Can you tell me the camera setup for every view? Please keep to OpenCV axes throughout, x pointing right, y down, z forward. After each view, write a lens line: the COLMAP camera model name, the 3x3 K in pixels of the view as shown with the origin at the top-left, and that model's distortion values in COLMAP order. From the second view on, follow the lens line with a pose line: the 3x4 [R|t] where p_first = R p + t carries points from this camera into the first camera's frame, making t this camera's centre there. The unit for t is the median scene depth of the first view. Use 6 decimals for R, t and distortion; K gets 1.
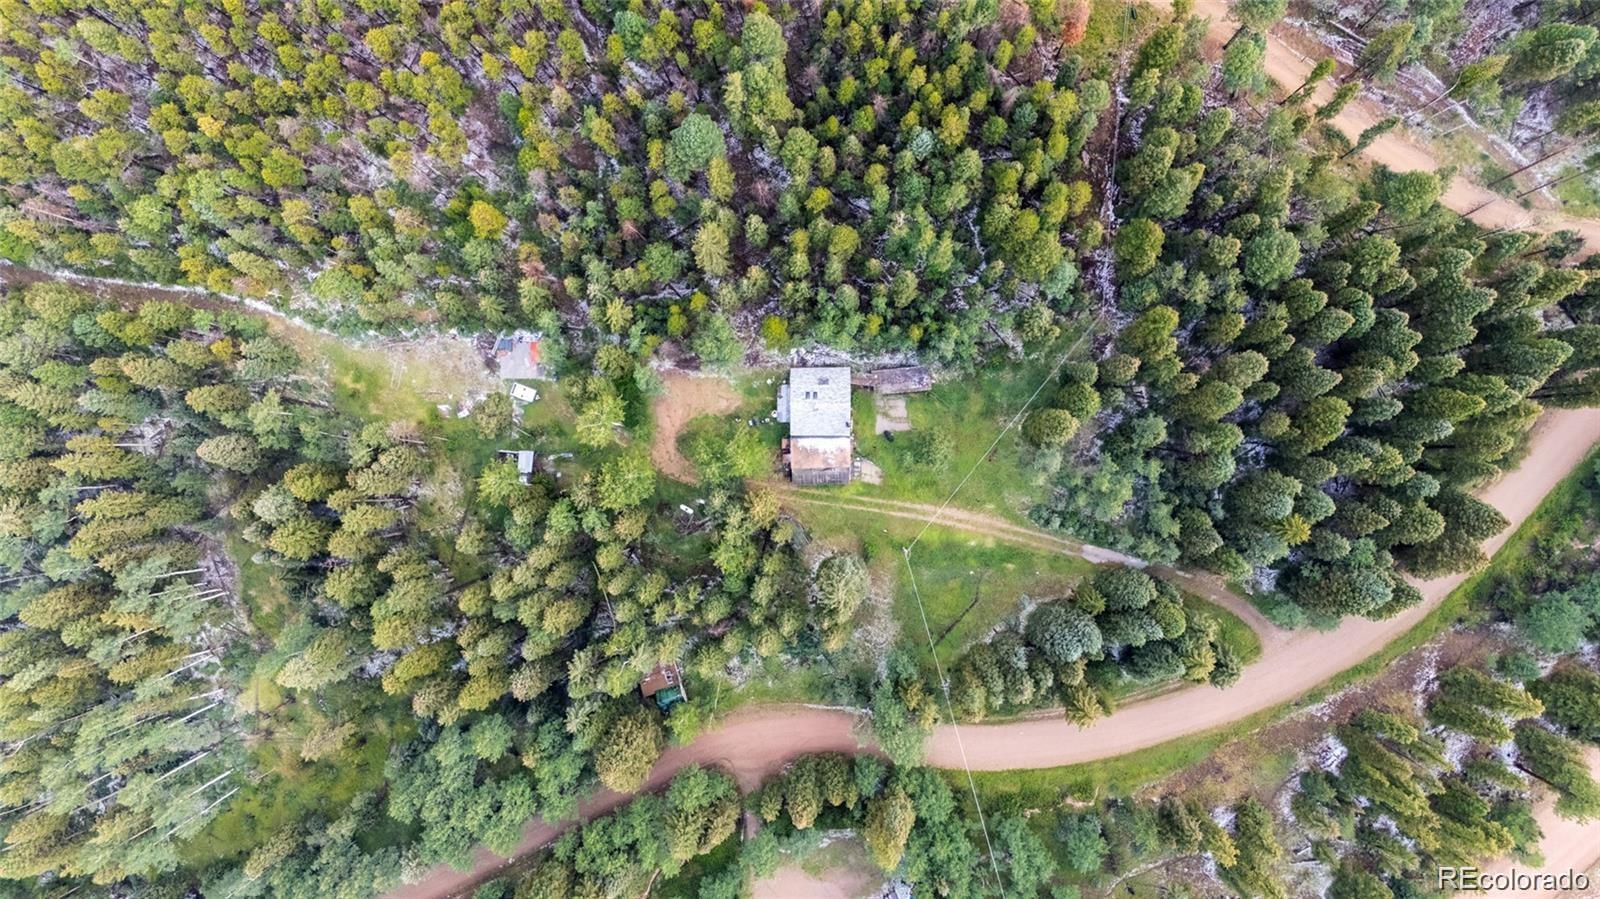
lens RADIAL K [[1171.0, 0, 800.0], [0, 1171.0, 449.5], [0, 0, 1]] dist [0.002557, -0.005477]
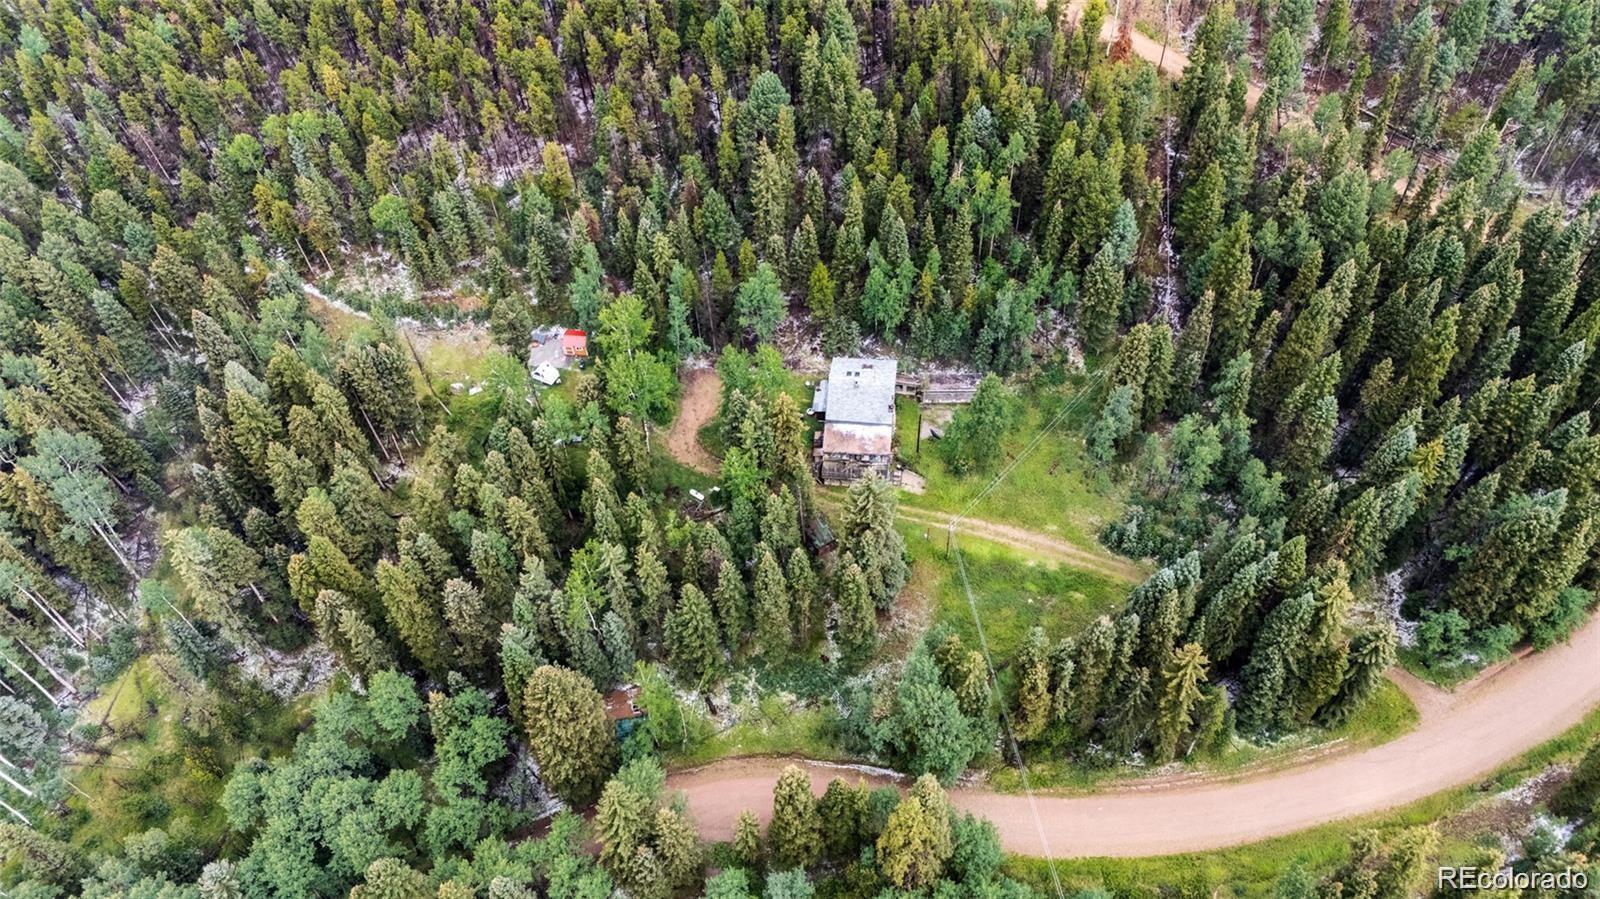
lens RADIAL K [[1171.0, 0, 800.0], [0, 1171.0, 449.5], [0, 0, 1]] dist [0.002557, -0.005477]
pose [[0.993623, 0.088024, -0.070460, 0.036898], [-0.112734, 0.786681, -0.606980, 0.544268], [0.002001, 0.611052, 0.791588, 0.299809]]
